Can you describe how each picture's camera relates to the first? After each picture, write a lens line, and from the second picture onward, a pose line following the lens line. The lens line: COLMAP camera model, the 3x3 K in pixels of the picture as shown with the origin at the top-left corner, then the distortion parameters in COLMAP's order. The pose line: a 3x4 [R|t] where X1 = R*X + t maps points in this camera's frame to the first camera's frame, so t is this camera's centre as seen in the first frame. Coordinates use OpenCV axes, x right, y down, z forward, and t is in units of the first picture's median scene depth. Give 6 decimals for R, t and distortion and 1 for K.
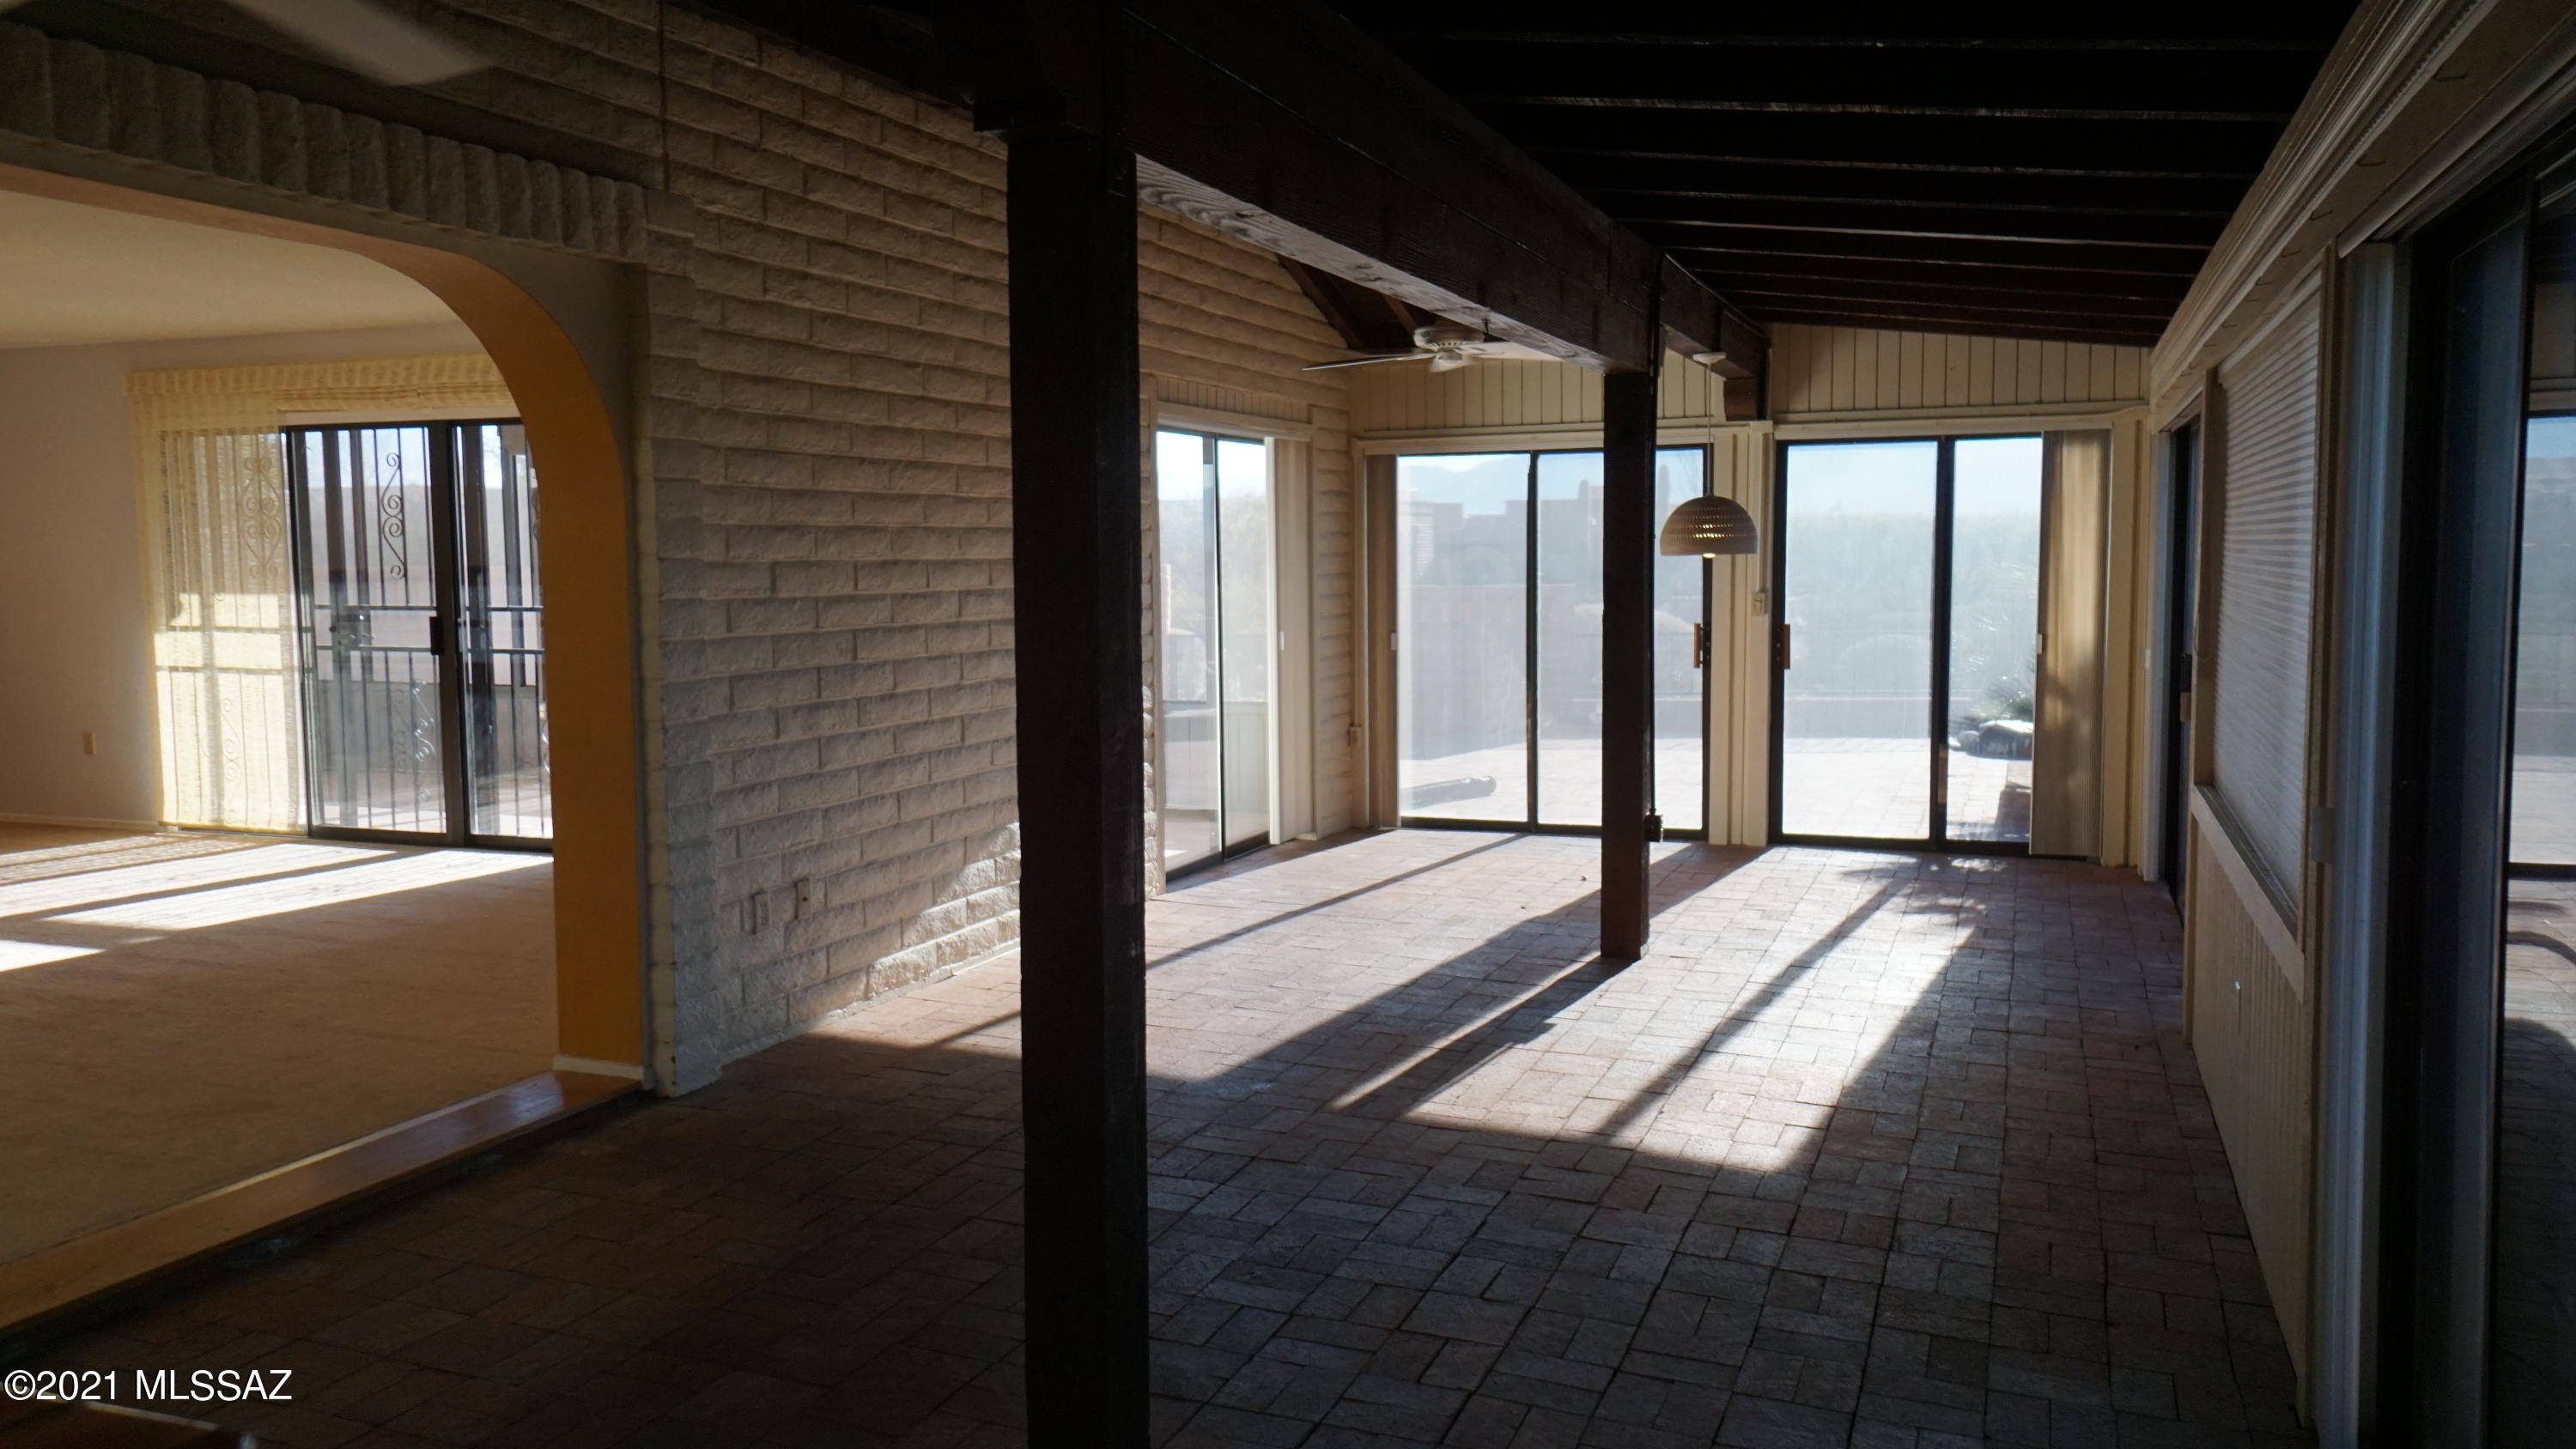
lens RADIAL K [[1926.2, 0, 1261.9], [0, 1926.2, 708.2], [0, 0, 1]] dist [0.020883, 0.038829]
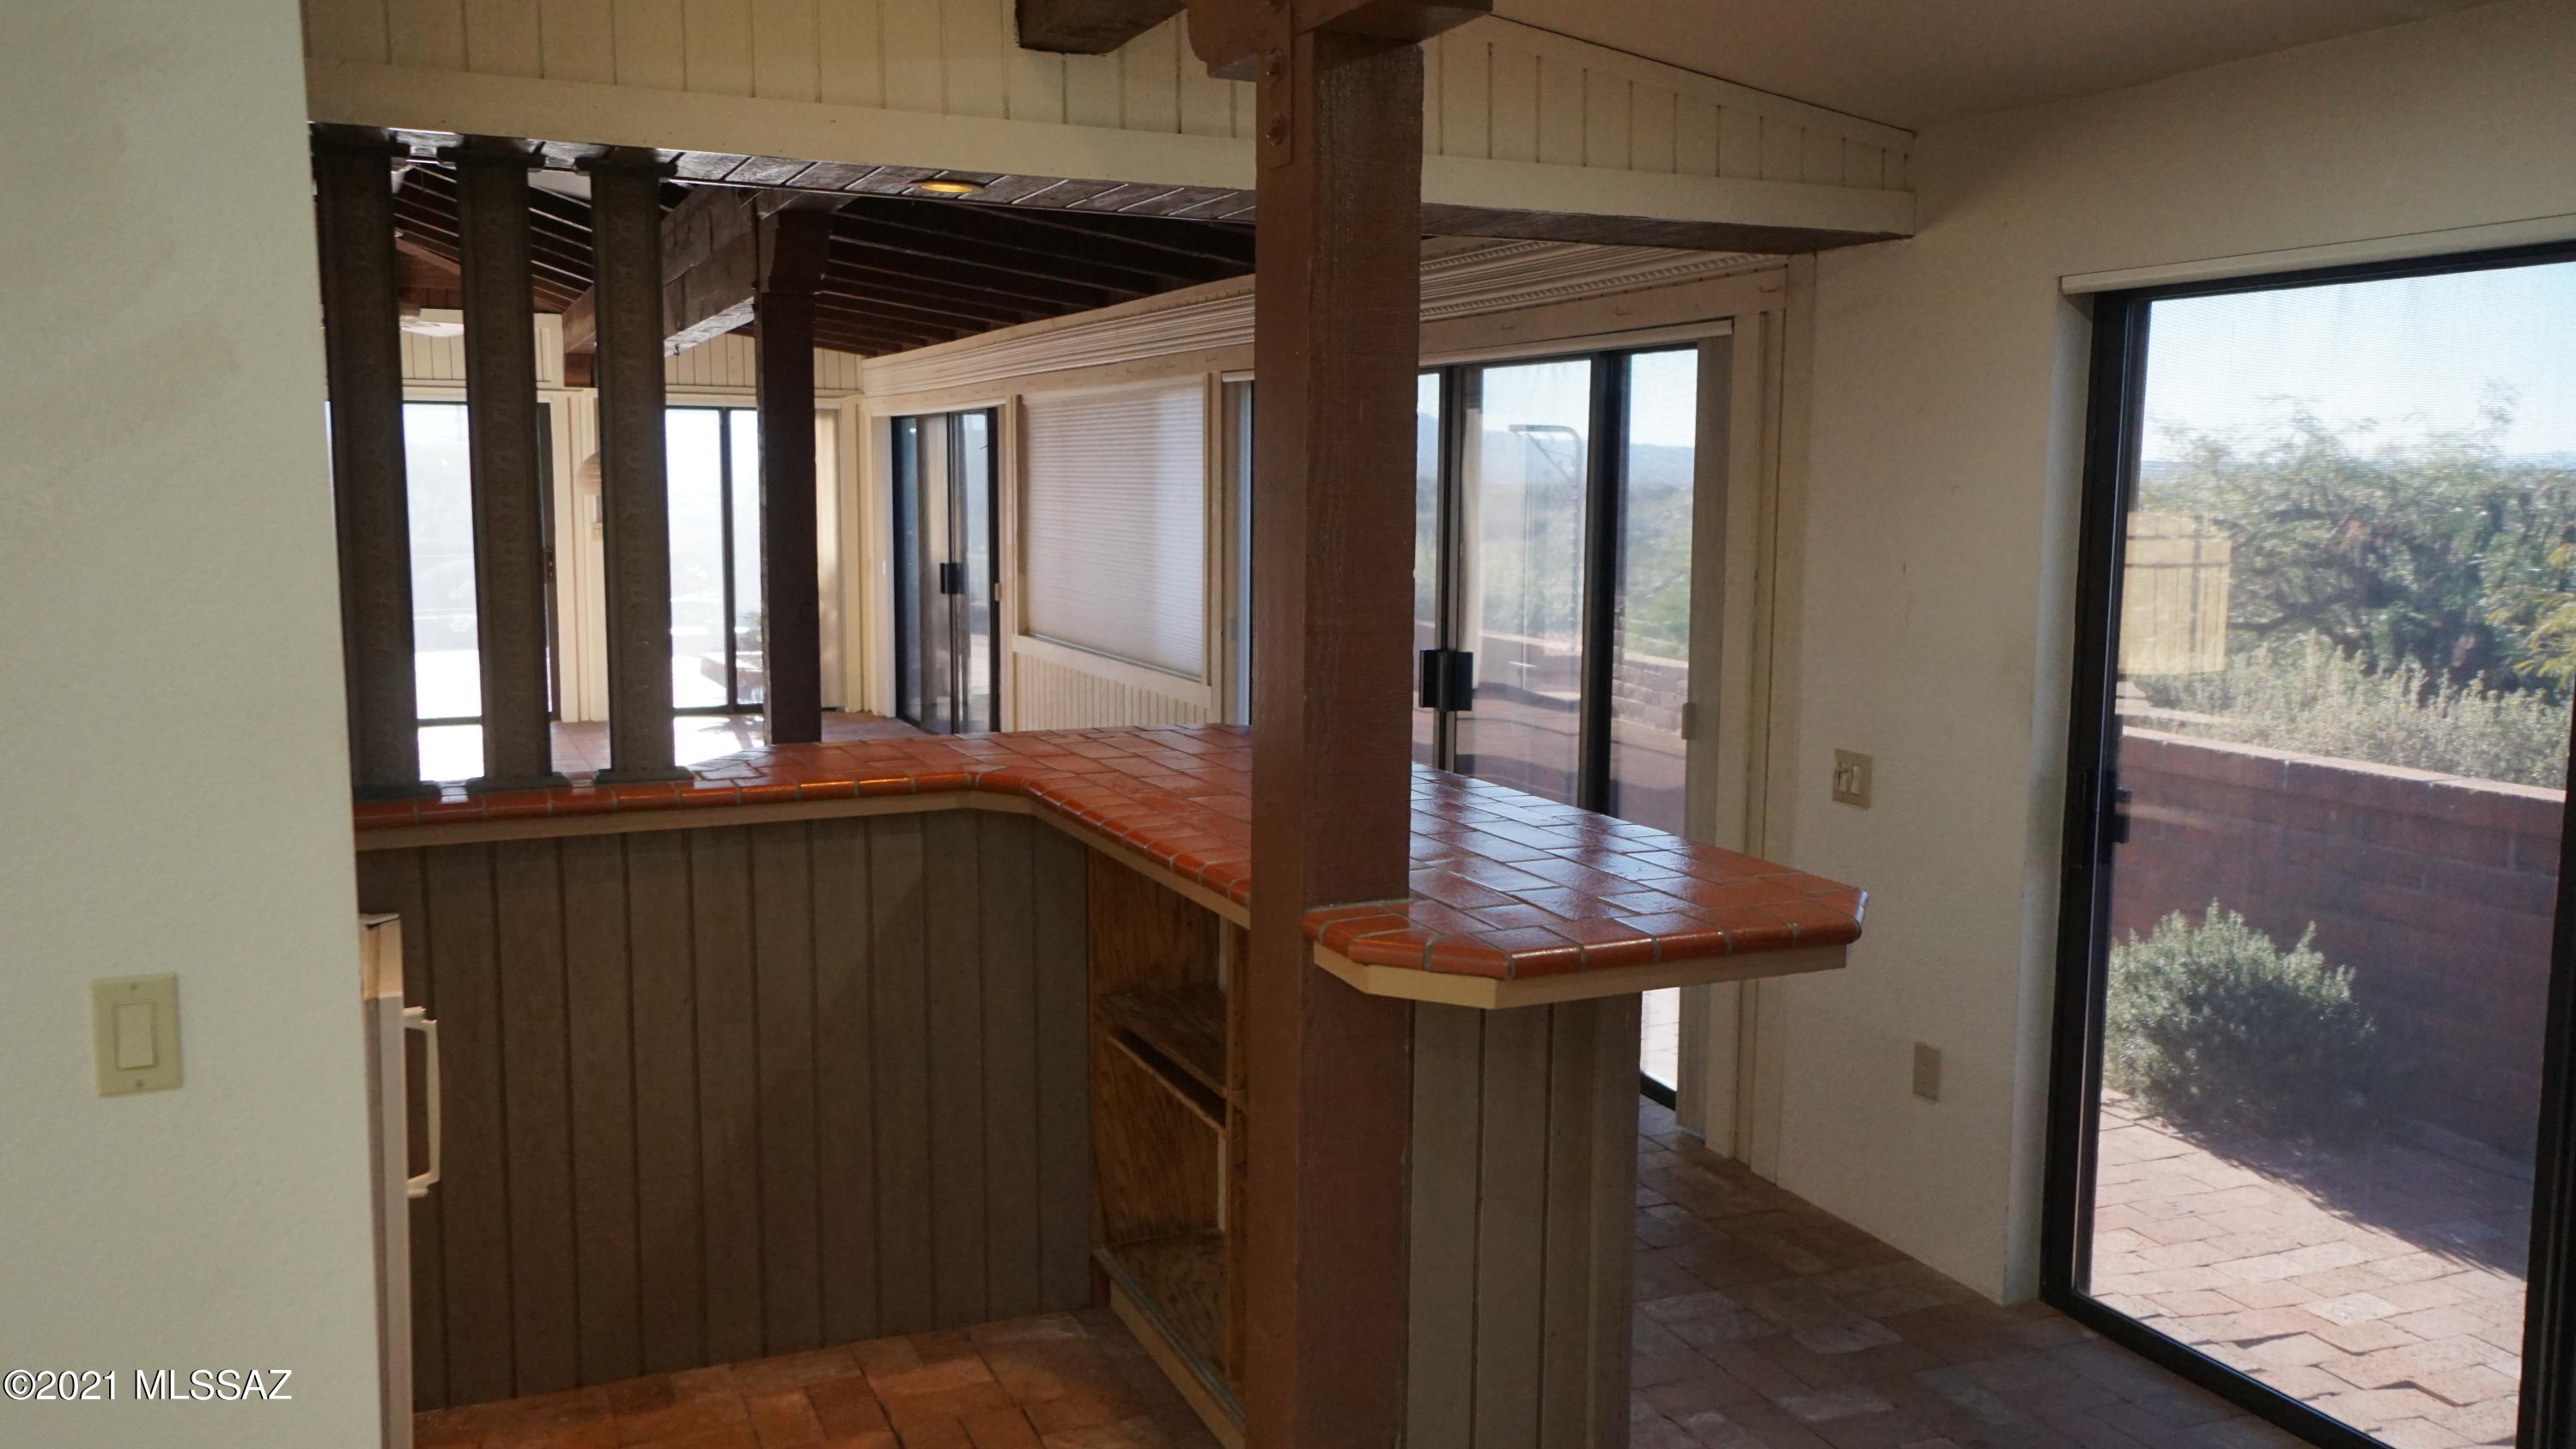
lens RADIAL K [[1926.2, 0, 1261.9], [0, 1926.2, 708.2], [0, 0, 1]] dist [0.020883, 0.038829]
pose [[0.681157, -0.070555, 0.728730, -0.408503], [0.043938, 0.997491, 0.055506, 0.012054], [-0.730818, -0.005790, 0.682548, -0.210880]]
